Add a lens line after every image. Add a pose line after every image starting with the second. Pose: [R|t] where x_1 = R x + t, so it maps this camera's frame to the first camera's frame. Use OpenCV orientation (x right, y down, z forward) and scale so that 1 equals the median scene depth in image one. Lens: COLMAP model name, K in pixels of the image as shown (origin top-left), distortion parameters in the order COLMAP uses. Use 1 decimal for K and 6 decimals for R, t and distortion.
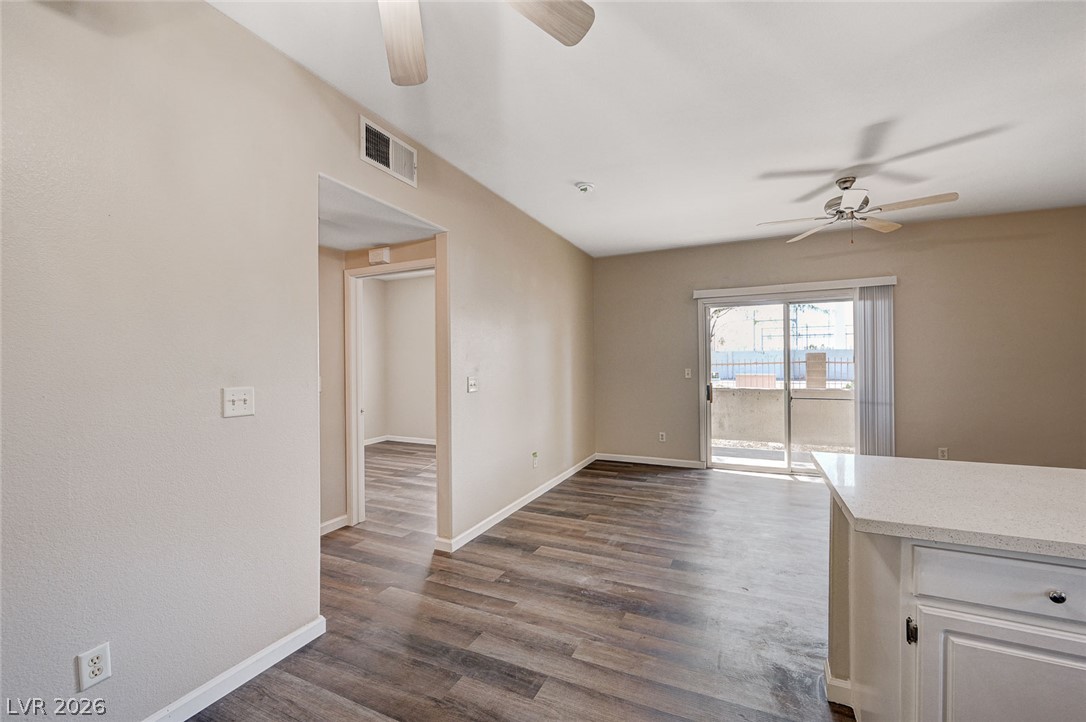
lens RADIAL K [[435.3, 0, 553.9], [0, 435.3, 361.7], [0, 0, 1]] dist [0.000306, -0.000108]
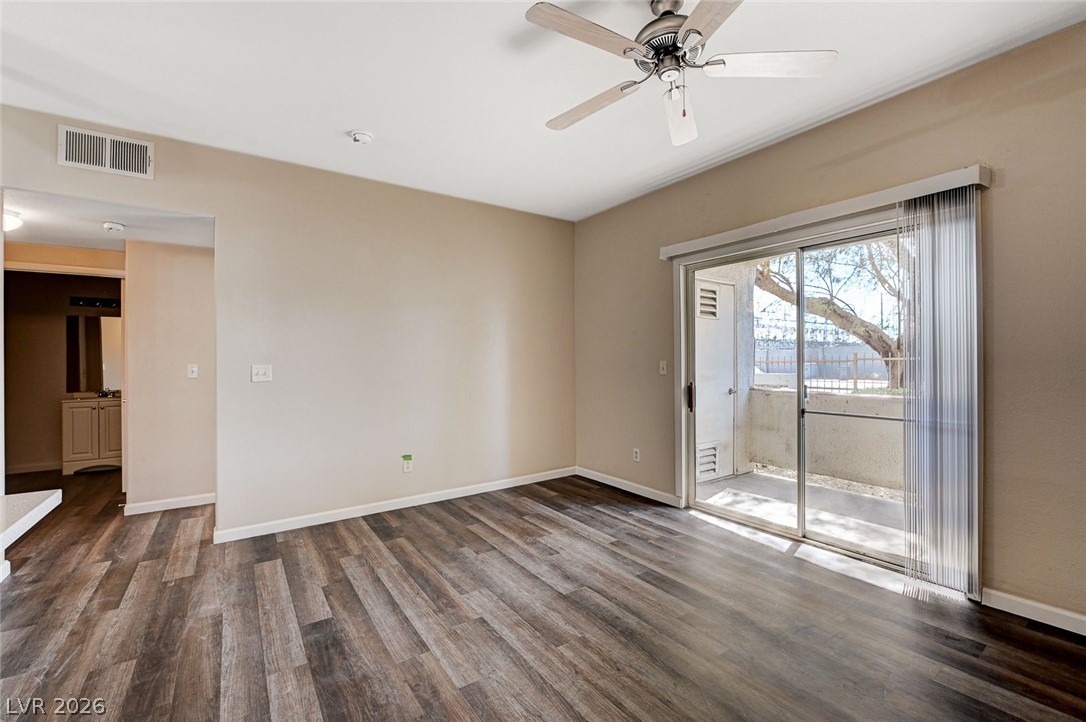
lens RADIAL K [[450.1, 0, 550.5], [0, 450.1, 359.0], [0, 0, 1]] dist [-0.016423, 0.000311]
pose [[0.864148, 0.001194, -0.503236, 0.846077], [0.001473, 0.999987, 0.004901, 0.015330], [0.503235, -0.004977, 0.864135, 0.471840]]
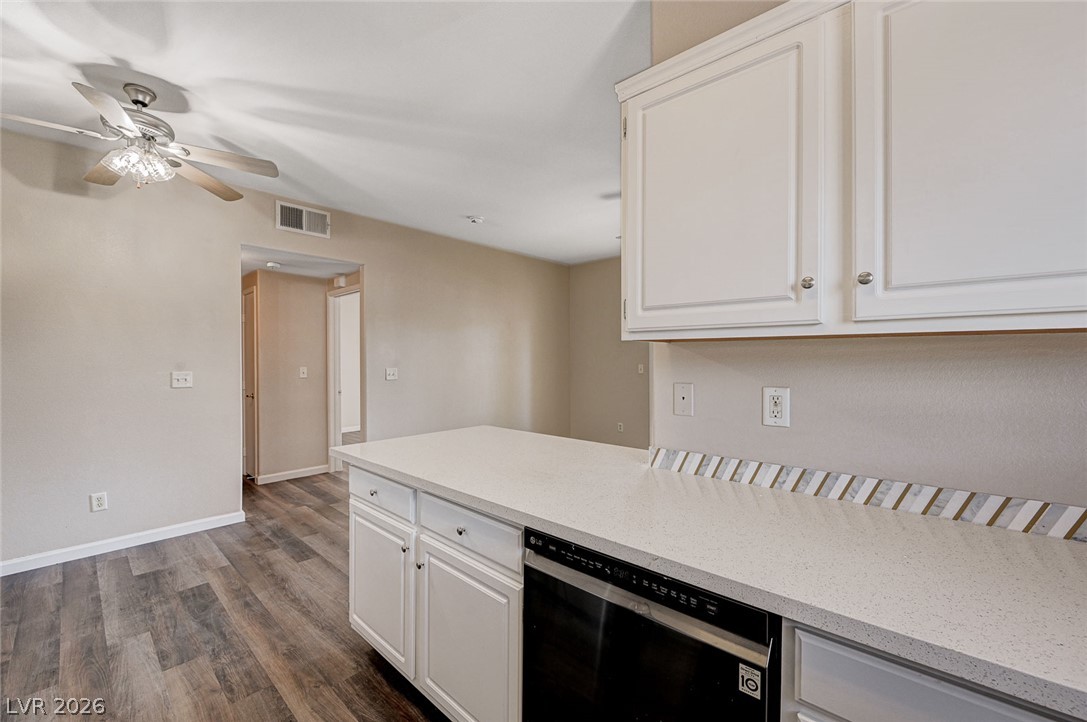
lens RADIAL K [[435.7, 0, 549.0], [0, 435.7, 360.2], [0, 0, 1]] dist [0.000306, -0.000108]
pose [[0.951269, 0.004702, -0.308327, 0.695310], [-0.002058, 0.999958, 0.008898, -0.004800], [0.308356, -0.007830, 0.951239, -0.138239]]
